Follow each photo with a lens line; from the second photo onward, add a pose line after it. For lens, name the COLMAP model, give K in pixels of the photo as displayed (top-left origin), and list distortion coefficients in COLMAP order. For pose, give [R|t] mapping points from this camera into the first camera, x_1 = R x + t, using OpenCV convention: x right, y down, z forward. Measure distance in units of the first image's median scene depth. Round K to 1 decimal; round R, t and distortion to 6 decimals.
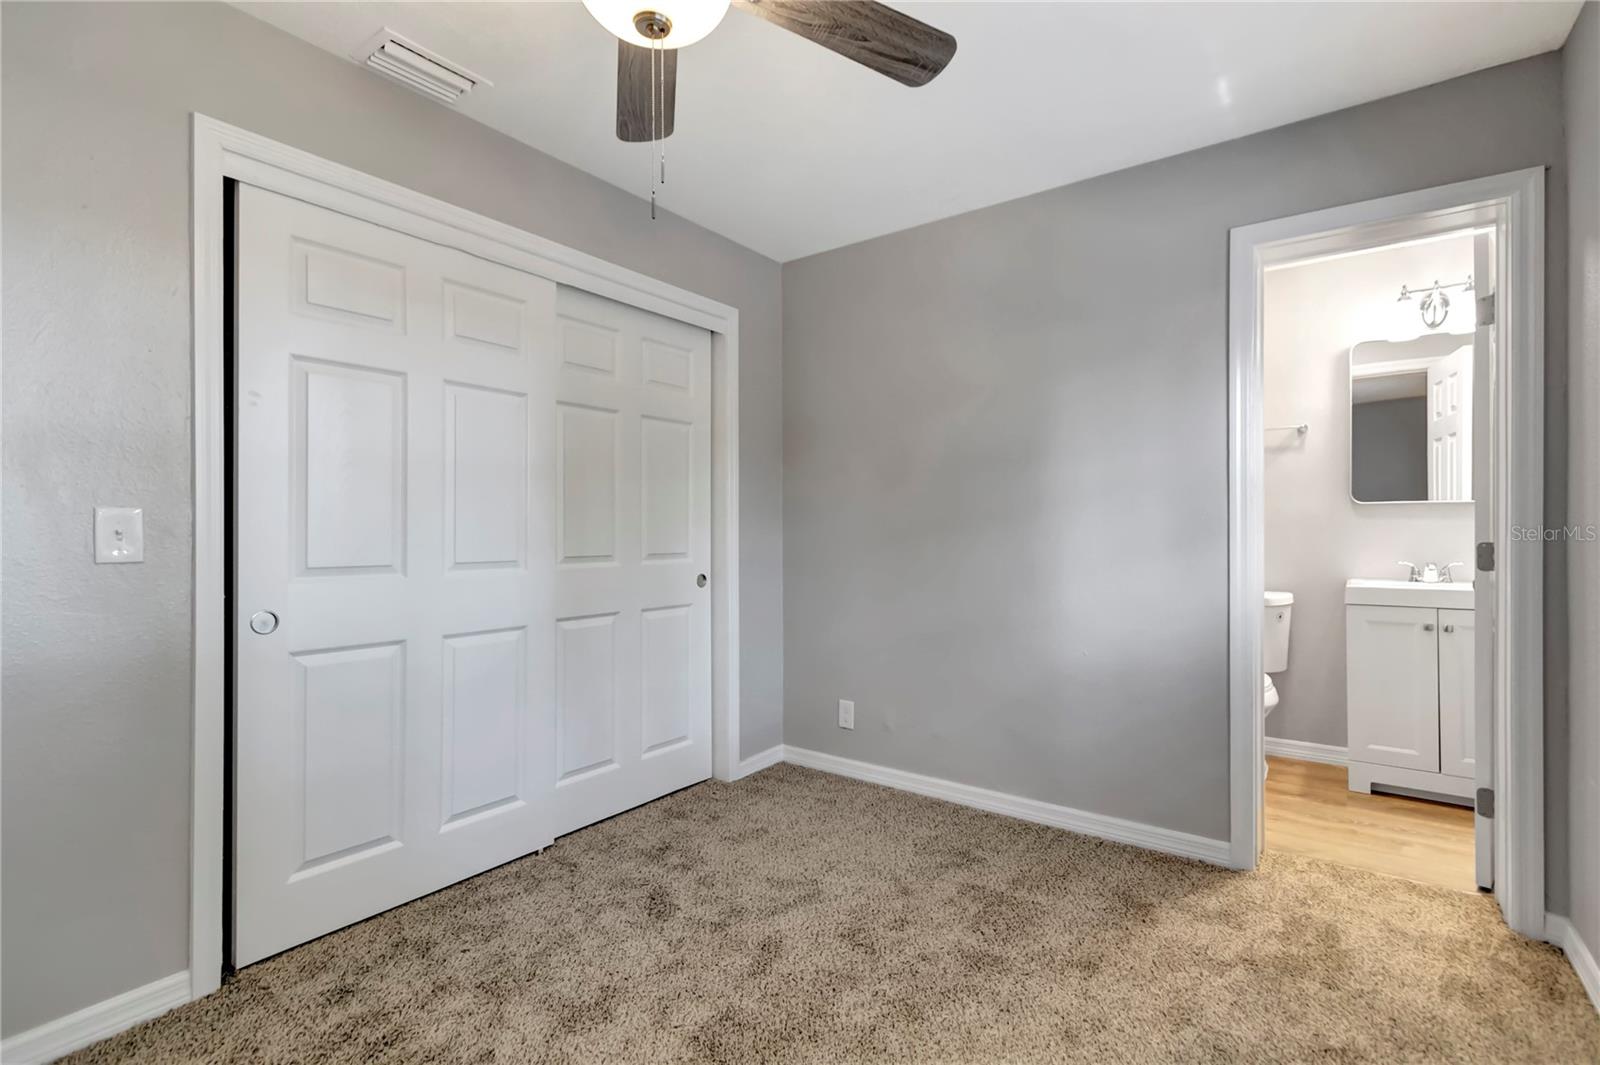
lens RADIAL K [[732.4, 0, 801.4], [0, 732.4, 524.9], [0, 0, 1]] dist [0.003413, 0.000489]
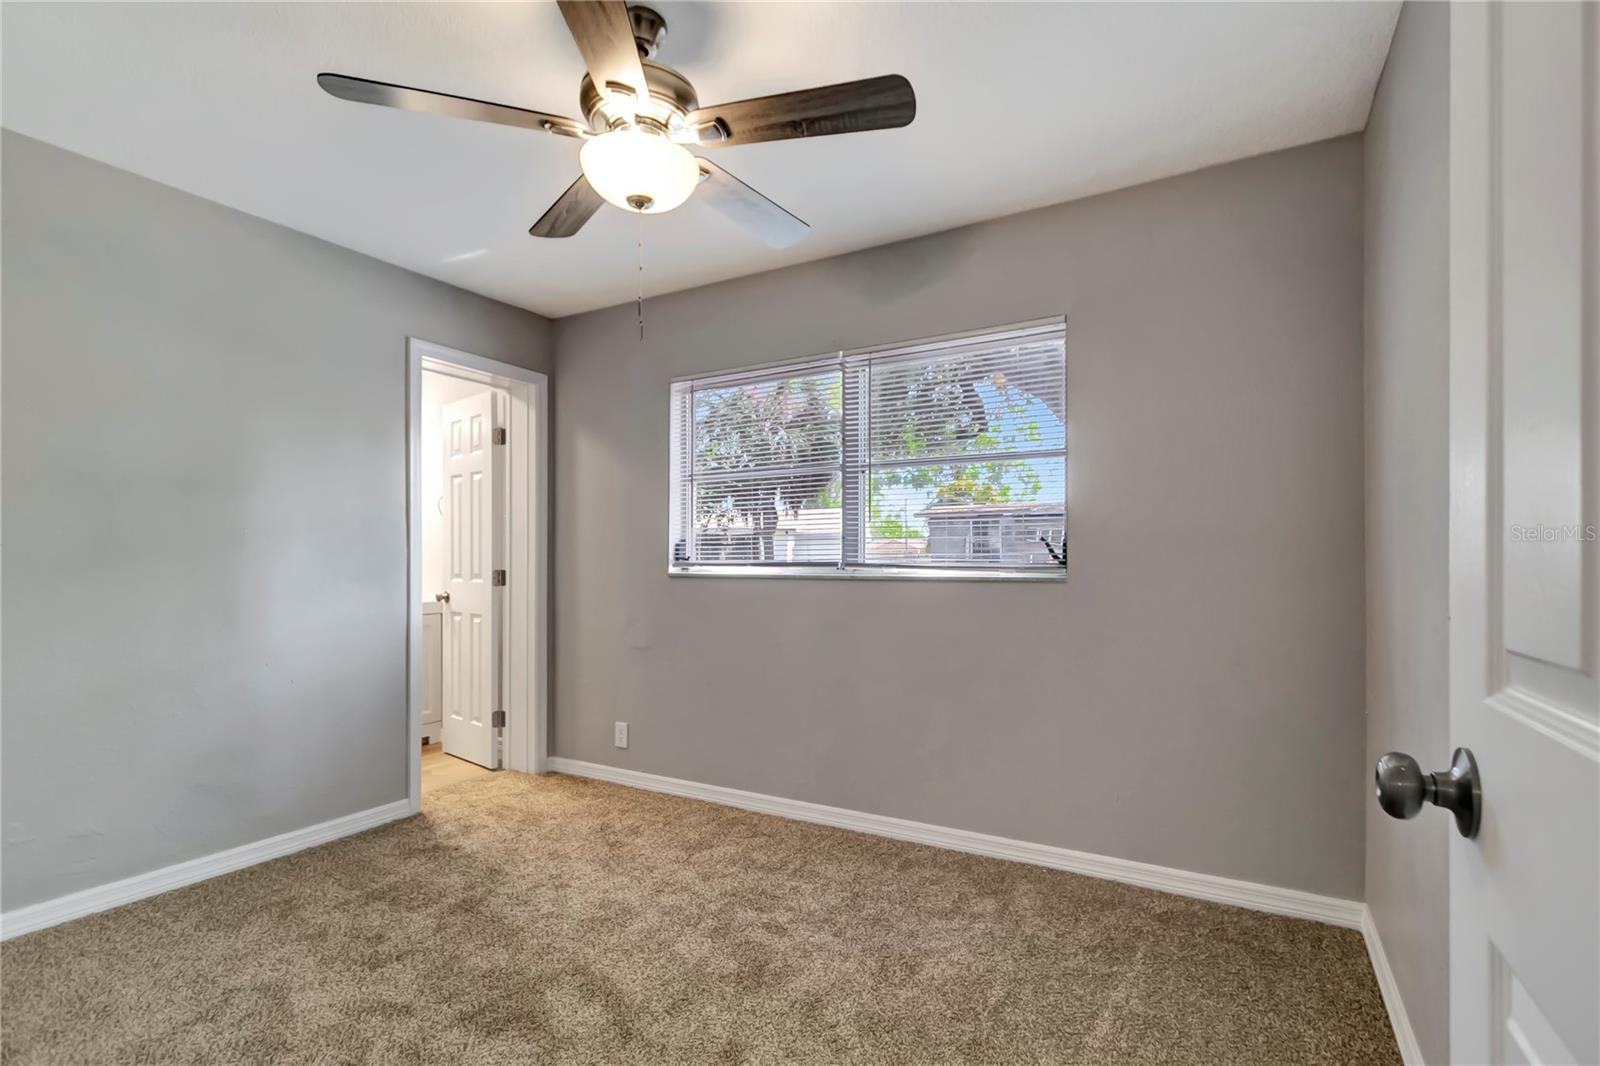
lens RADIAL K [[744.8, 0, 805.0], [0, 744.8, 569.2], [0, 0, 1]] dist [0.000637, -0.000665]
pose [[-0.105239, -0.009443, 0.994402, -0.923842], [-0.003009, 0.999953, 0.009178, 0.004550], [-0.994442, -0.002027, -0.105263, 0.476016]]
